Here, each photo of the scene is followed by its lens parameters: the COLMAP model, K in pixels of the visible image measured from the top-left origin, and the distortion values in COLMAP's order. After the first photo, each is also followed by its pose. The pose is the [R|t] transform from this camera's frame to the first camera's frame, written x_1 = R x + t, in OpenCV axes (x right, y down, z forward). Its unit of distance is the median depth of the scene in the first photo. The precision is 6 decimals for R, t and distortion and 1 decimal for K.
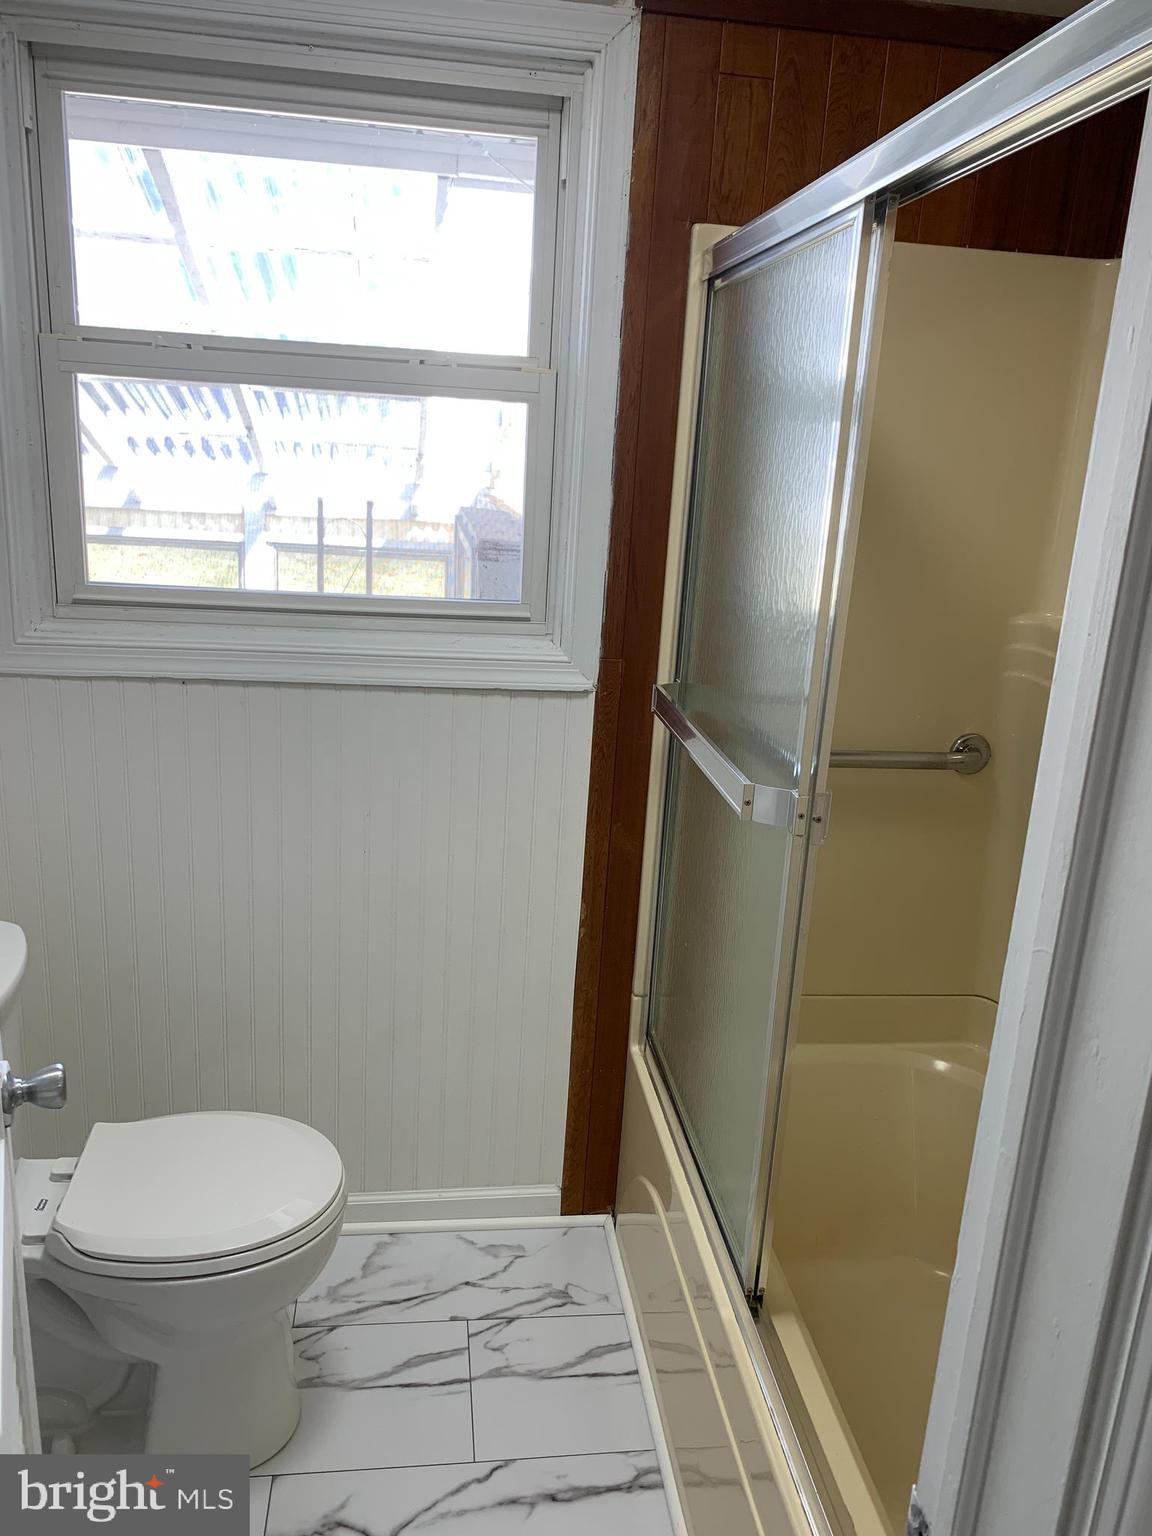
lens RADIAL K [[1167.3, 0, 582.2], [0, 1167.3, 775.9], [0, 0, 1]] dist [0.018833, -0.018423]
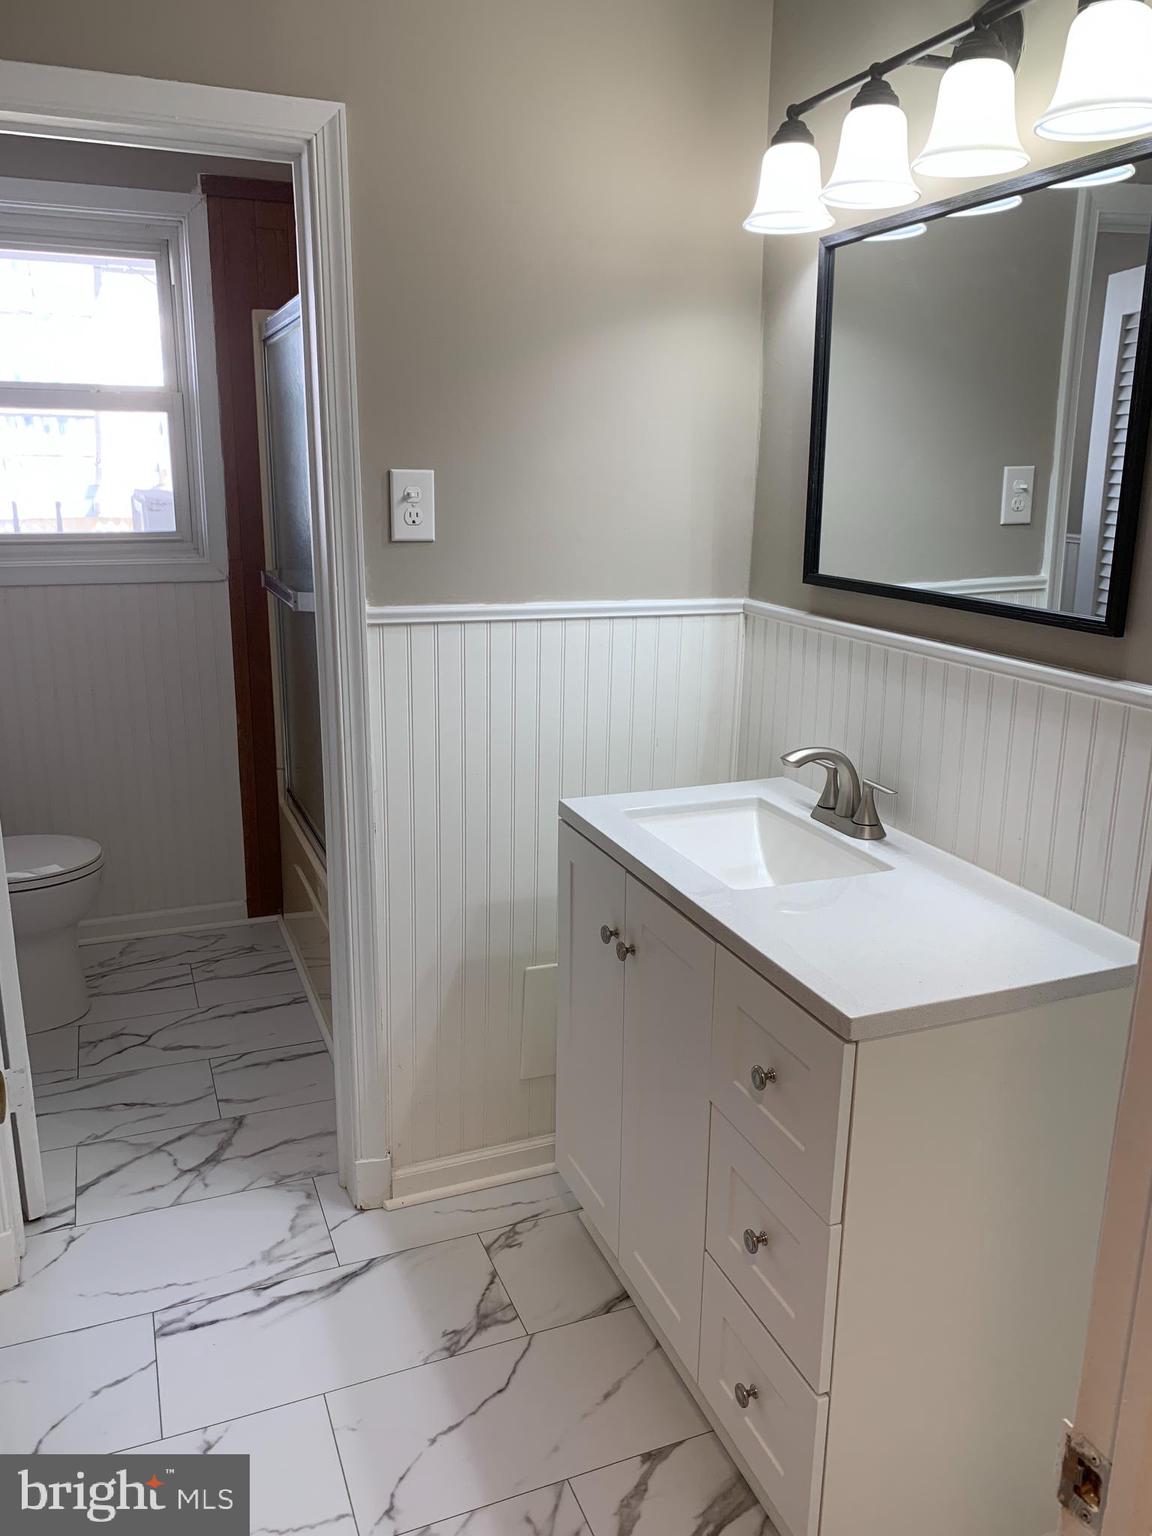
lens RADIAL K [[1167.3, 0, 574.1], [0, 1167.3, 753.6], [0, 0, 1]] dist [0.018833, -0.018423]
pose [[0.967579, -0.107323, 0.228632, 0.074146], [0.113662, 0.993411, -0.014702, 0.236398], [-0.225547, 0.040212, 0.973402, -0.682904]]
